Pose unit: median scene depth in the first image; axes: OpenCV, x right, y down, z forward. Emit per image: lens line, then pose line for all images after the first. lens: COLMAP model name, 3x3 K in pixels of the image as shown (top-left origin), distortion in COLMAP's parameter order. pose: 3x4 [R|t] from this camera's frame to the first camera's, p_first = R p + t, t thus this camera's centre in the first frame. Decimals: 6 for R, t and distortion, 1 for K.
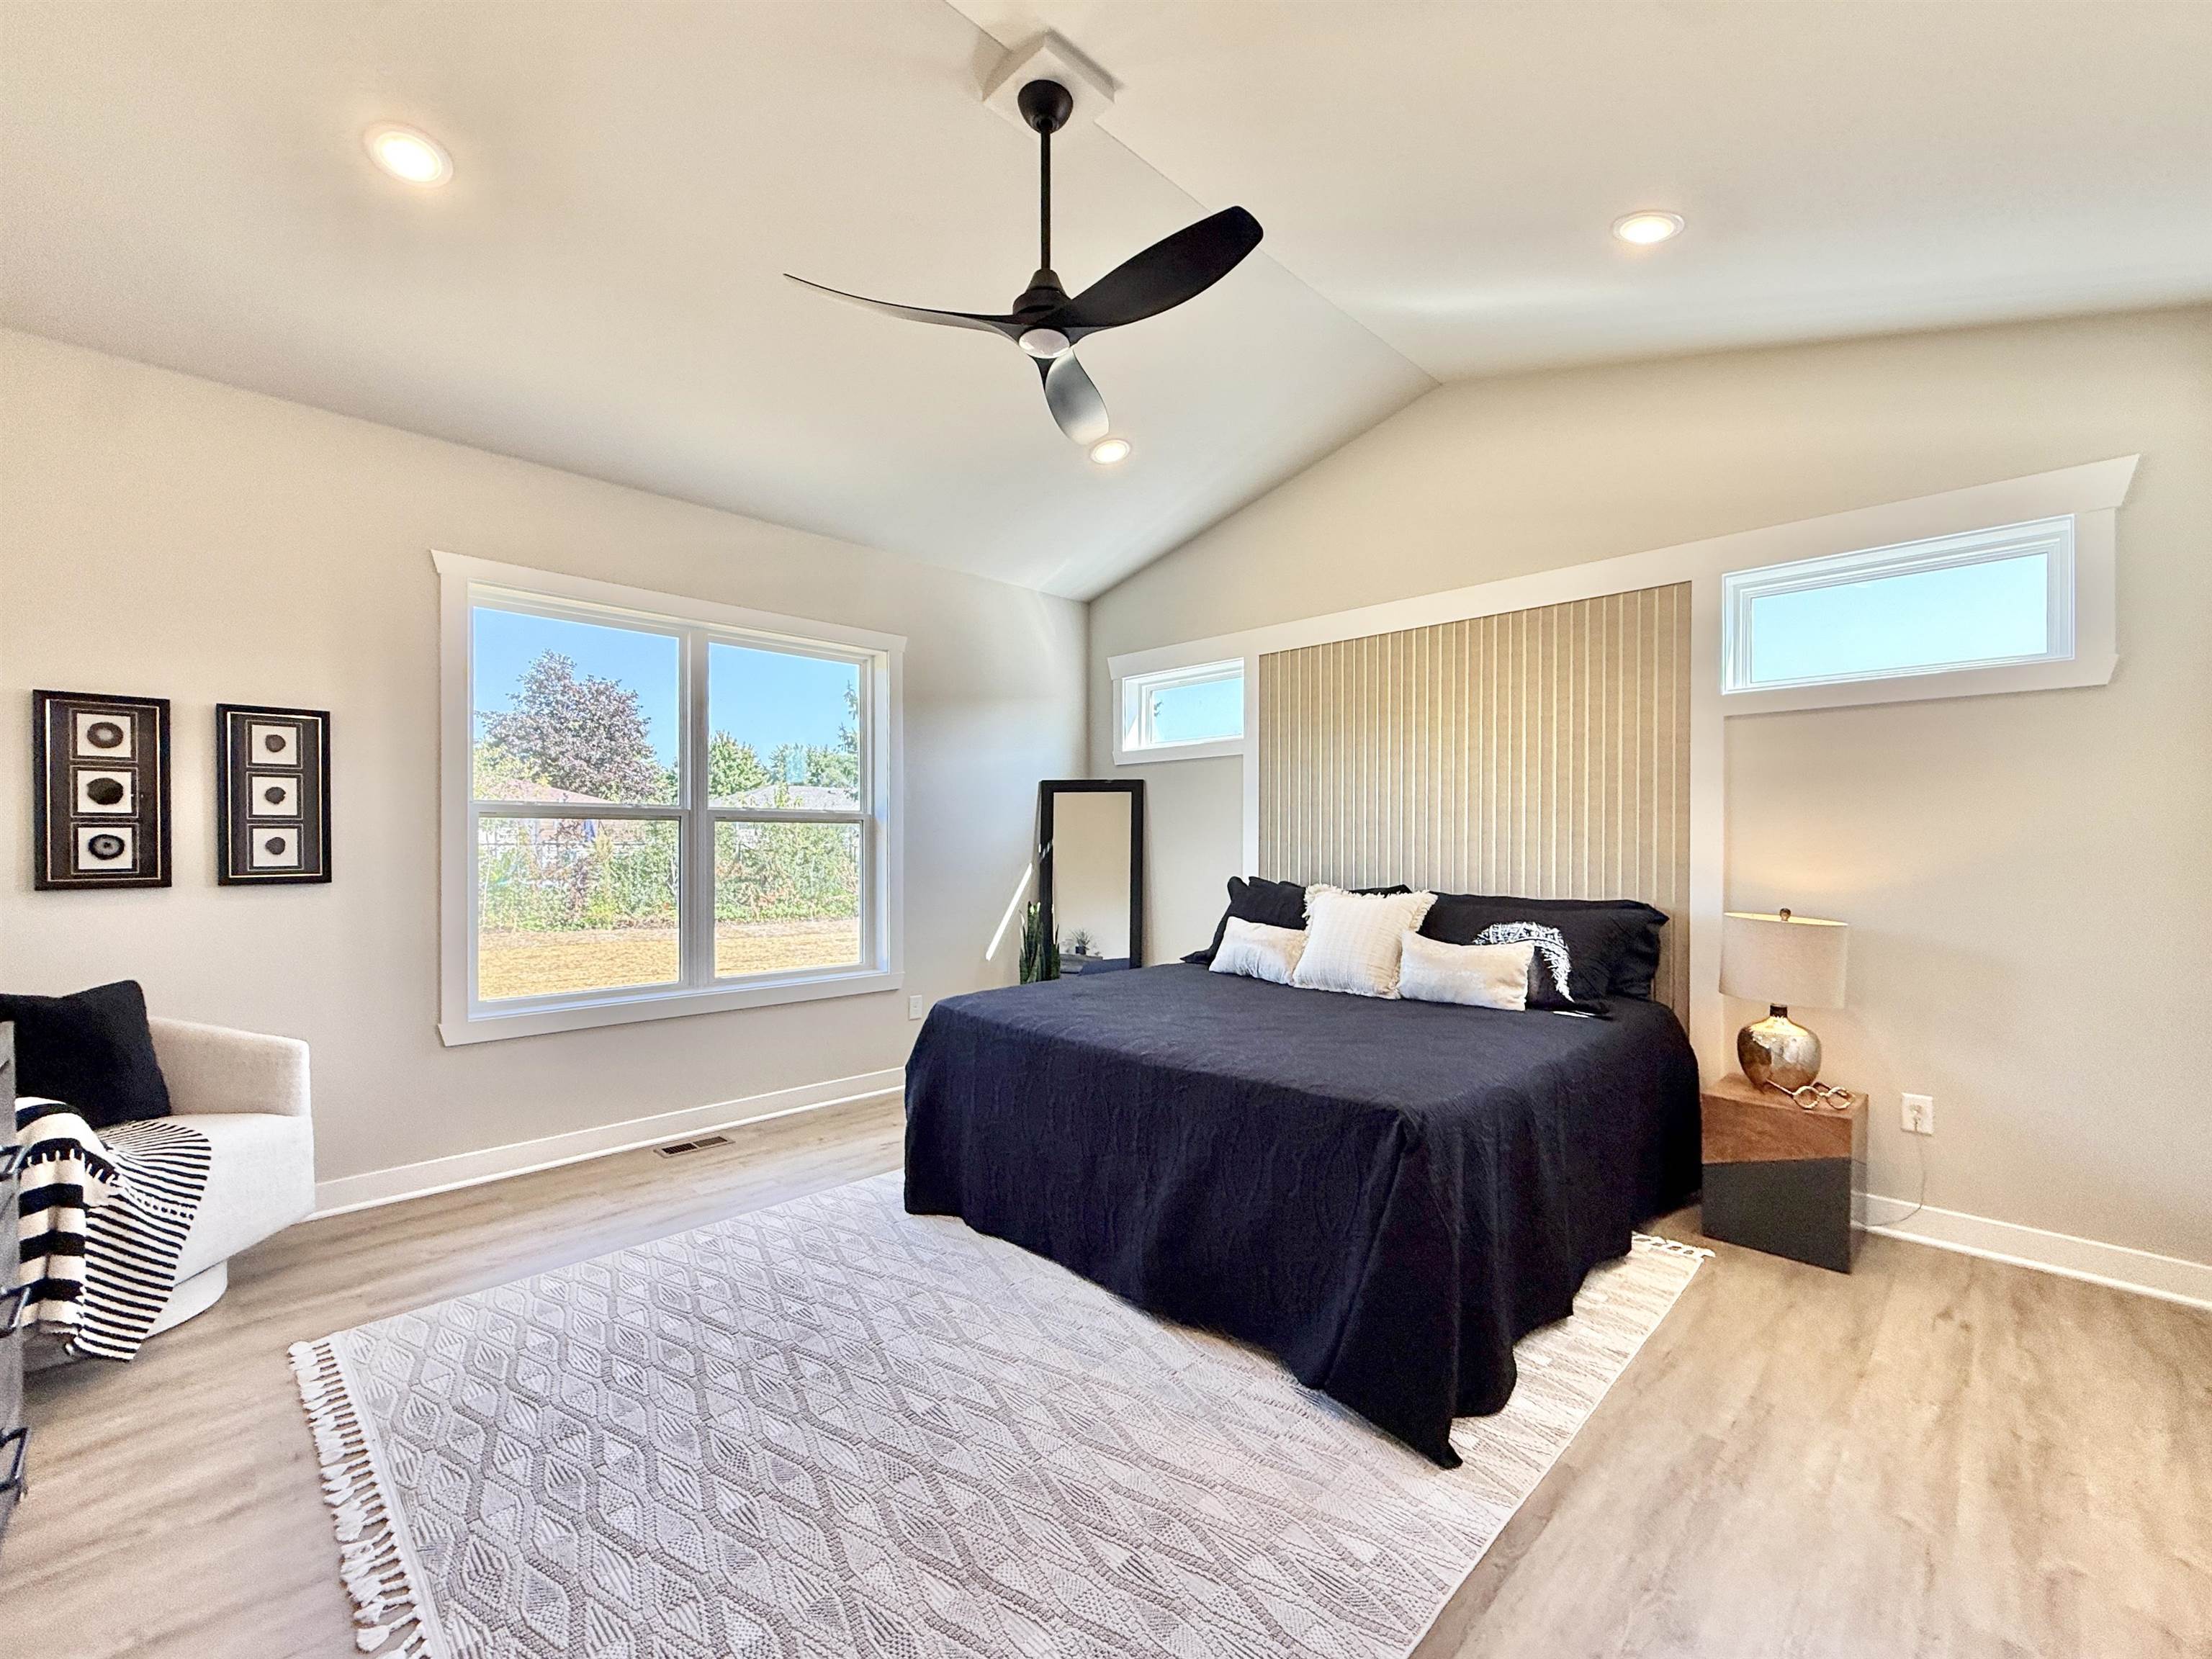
lens RADIAL K [[890.4, 0, 1108.7], [0, 890.4, 810.4], [0, 0, 1]] dist [0.001046, 0.000058]
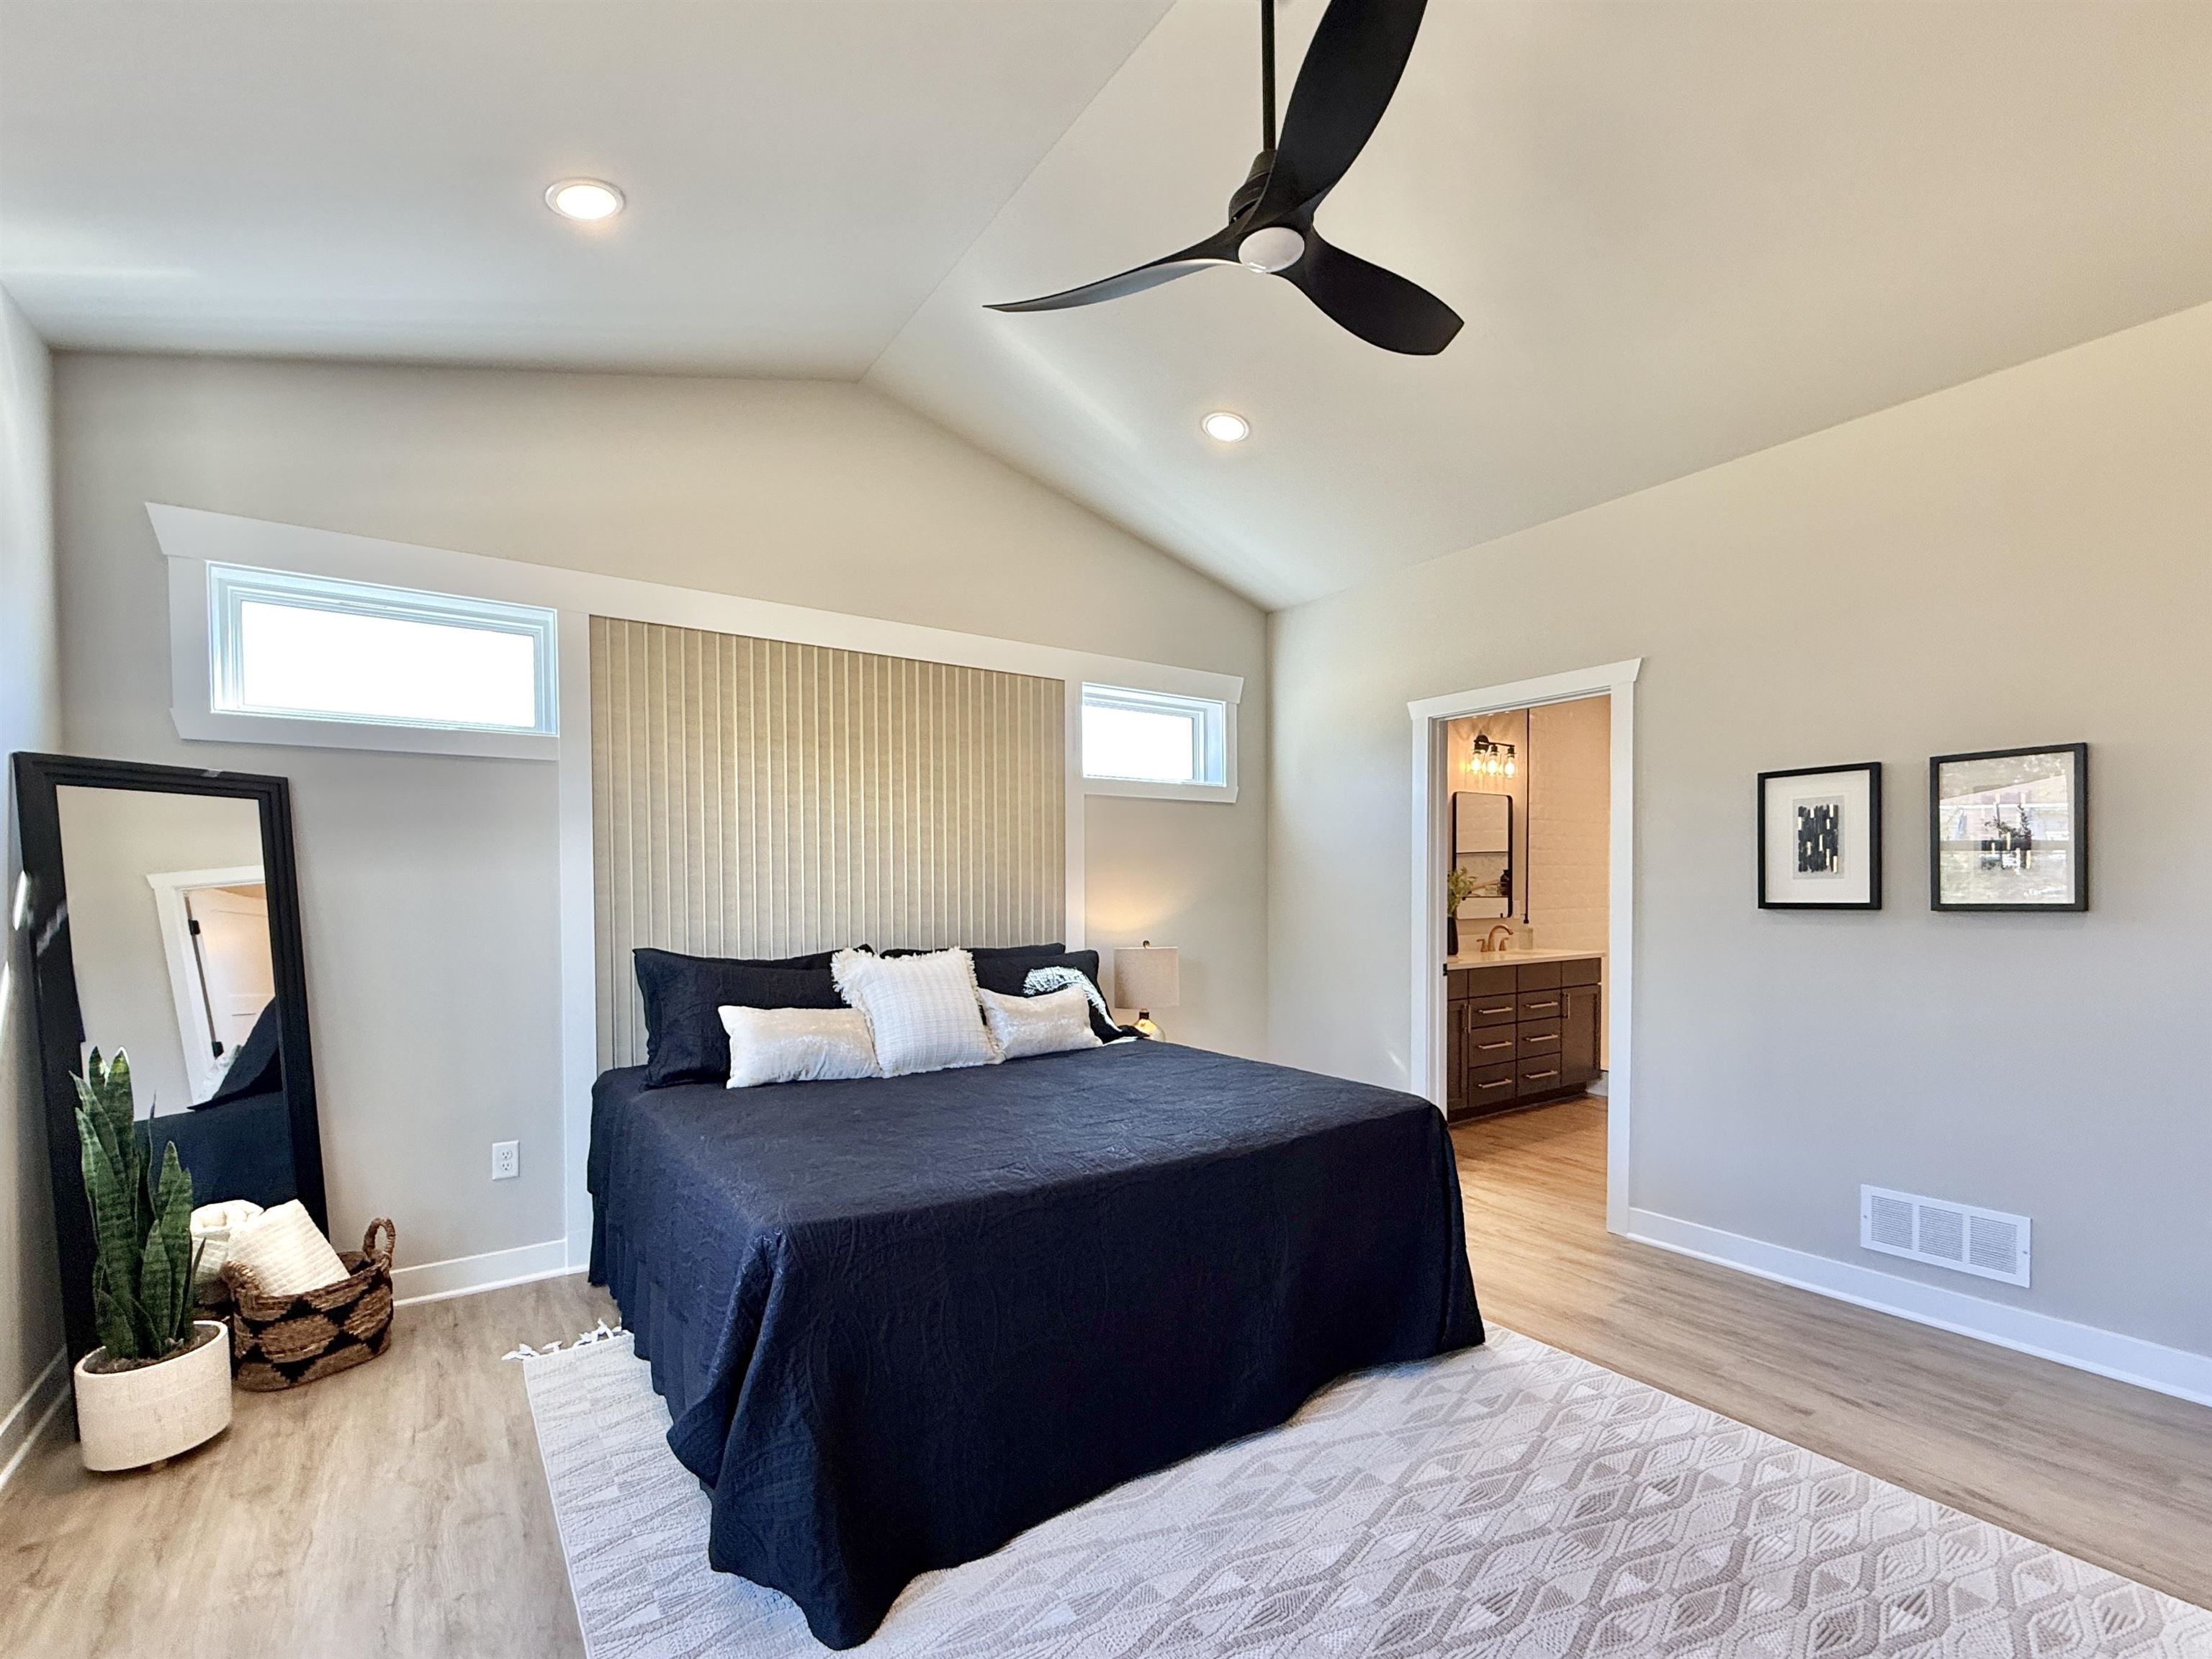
lens RADIAL K [[964.0, 0, 1132.1], [0, 964.0, 861.7], [0, 0, 1]] dist [0.002039, 0.000206]
pose [[0.193662, 0.025922, 0.980726, -0.641909], [-0.026415, 0.999426, -0.021201, 0.018749], [-0.980713, -0.021800, 0.194236, 0.662732]]
